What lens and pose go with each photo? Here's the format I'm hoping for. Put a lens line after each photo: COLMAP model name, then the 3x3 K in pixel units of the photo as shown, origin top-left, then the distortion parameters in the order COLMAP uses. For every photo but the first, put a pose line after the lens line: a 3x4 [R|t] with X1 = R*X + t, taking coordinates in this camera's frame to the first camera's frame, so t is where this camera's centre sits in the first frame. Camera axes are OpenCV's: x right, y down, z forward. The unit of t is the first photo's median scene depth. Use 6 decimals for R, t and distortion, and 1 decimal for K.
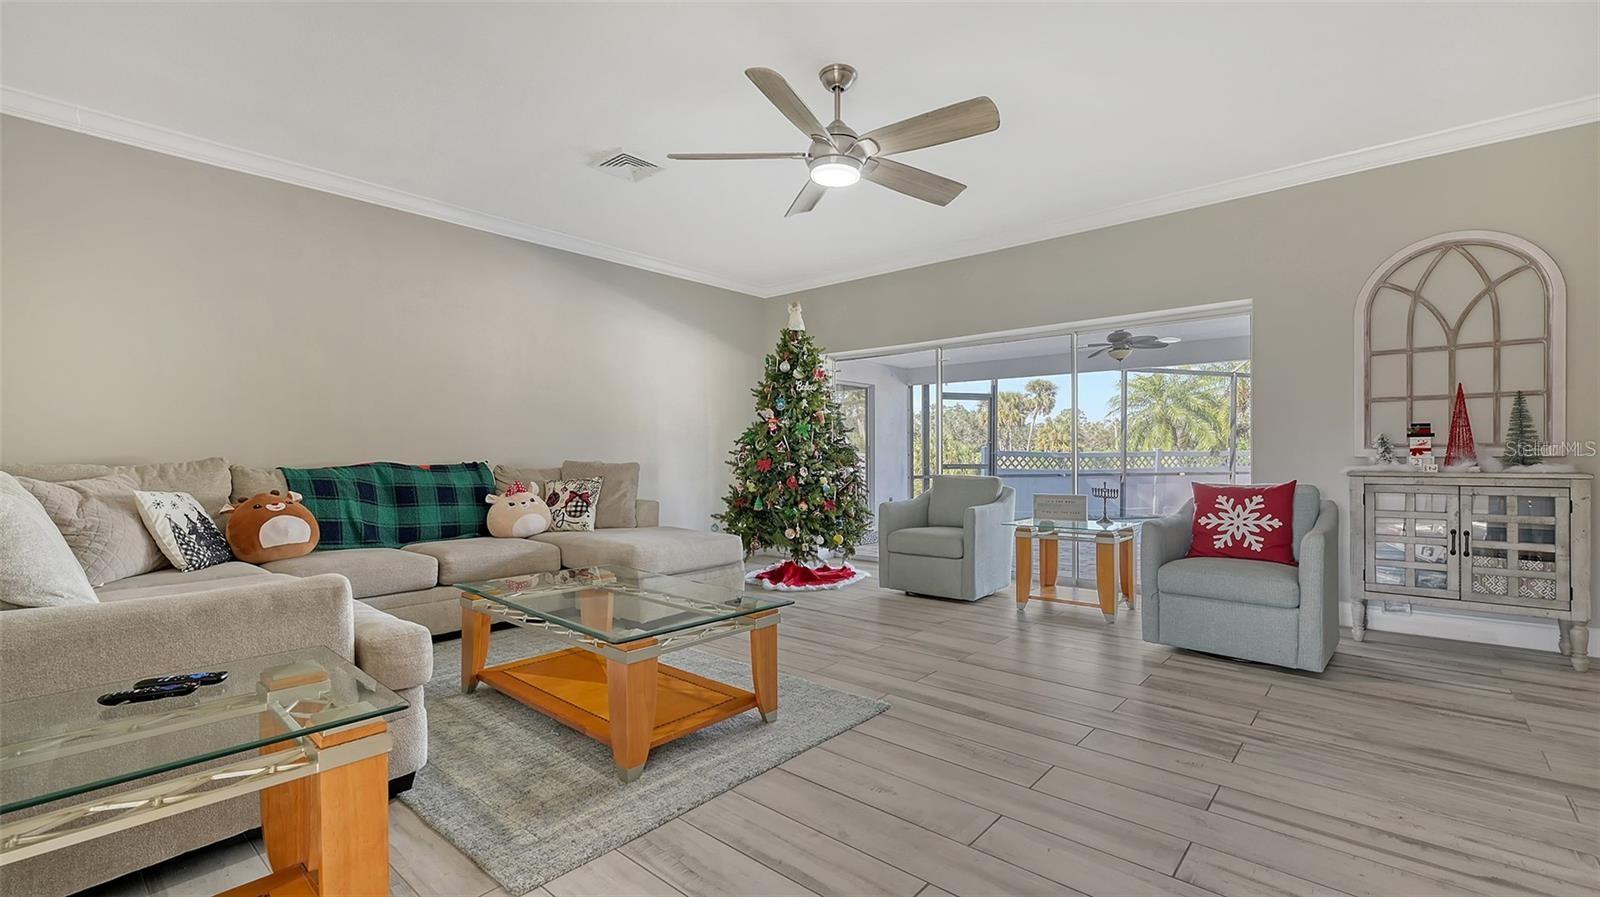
lens RADIAL K [[684.1, 0, 800.0], [0, 684.1, 448.5], [0, 0, 1]] dist [0.002250, -0.000312]
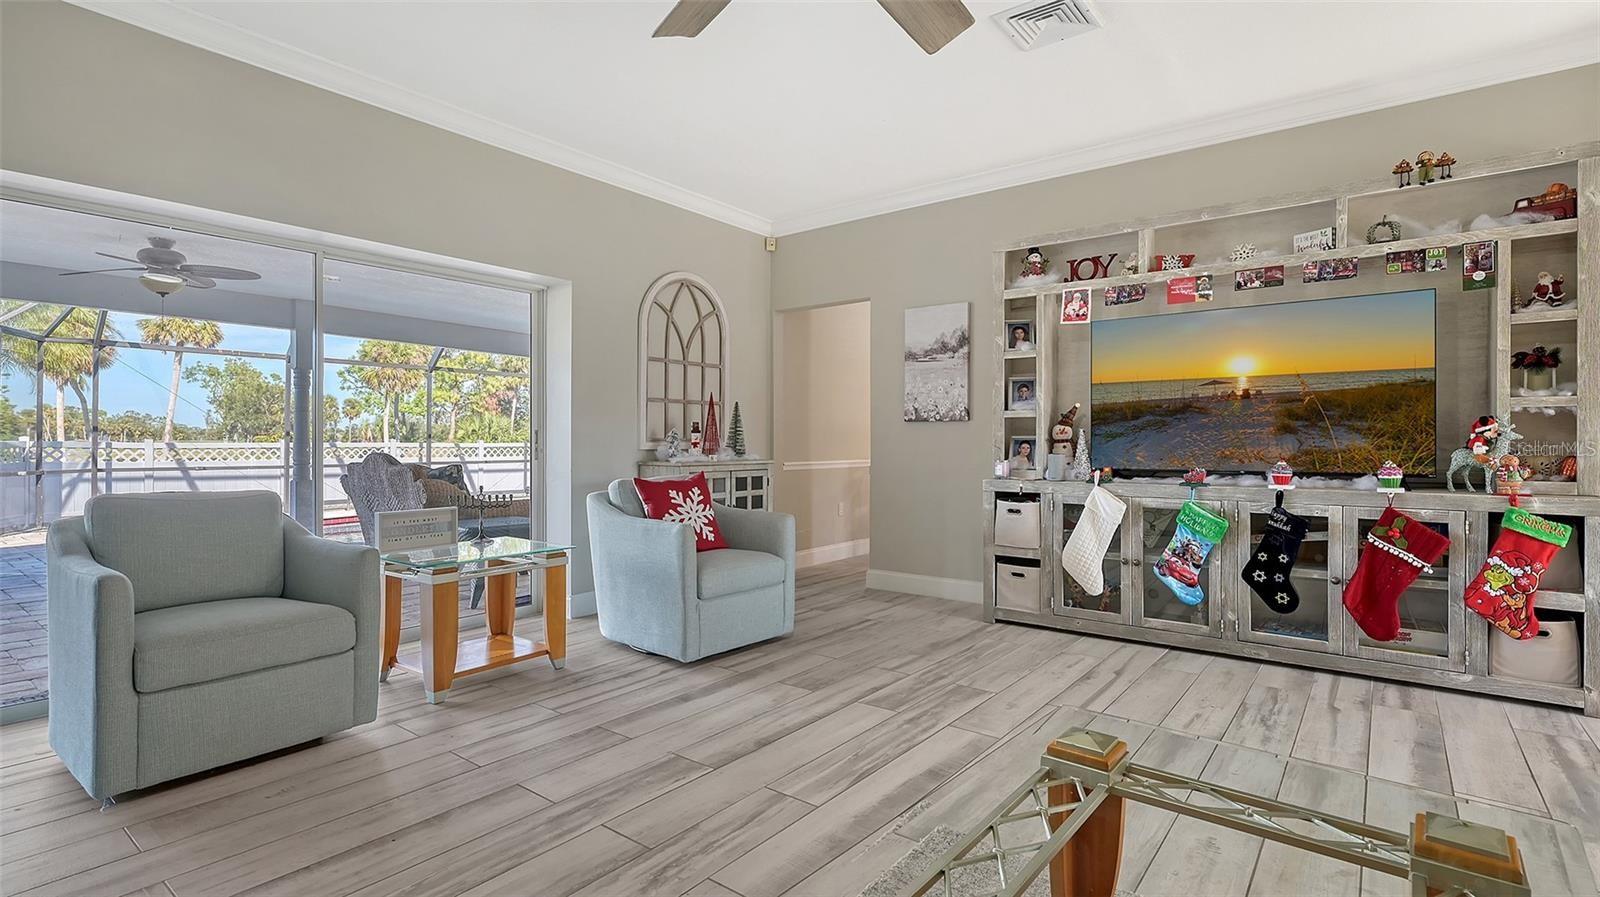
lens RADIAL K [[739.0, 0, 796.8], [0, 739.0, 434.2], [0, 0, 1]] dist [-0.001093, -0.000107]
pose [[-0.056758, 0.017359, 0.998237, -0.453632], [-0.010608, 0.999782, -0.017989, 0.007162], [-0.998332, -0.011610, -0.056561, 0.926273]]
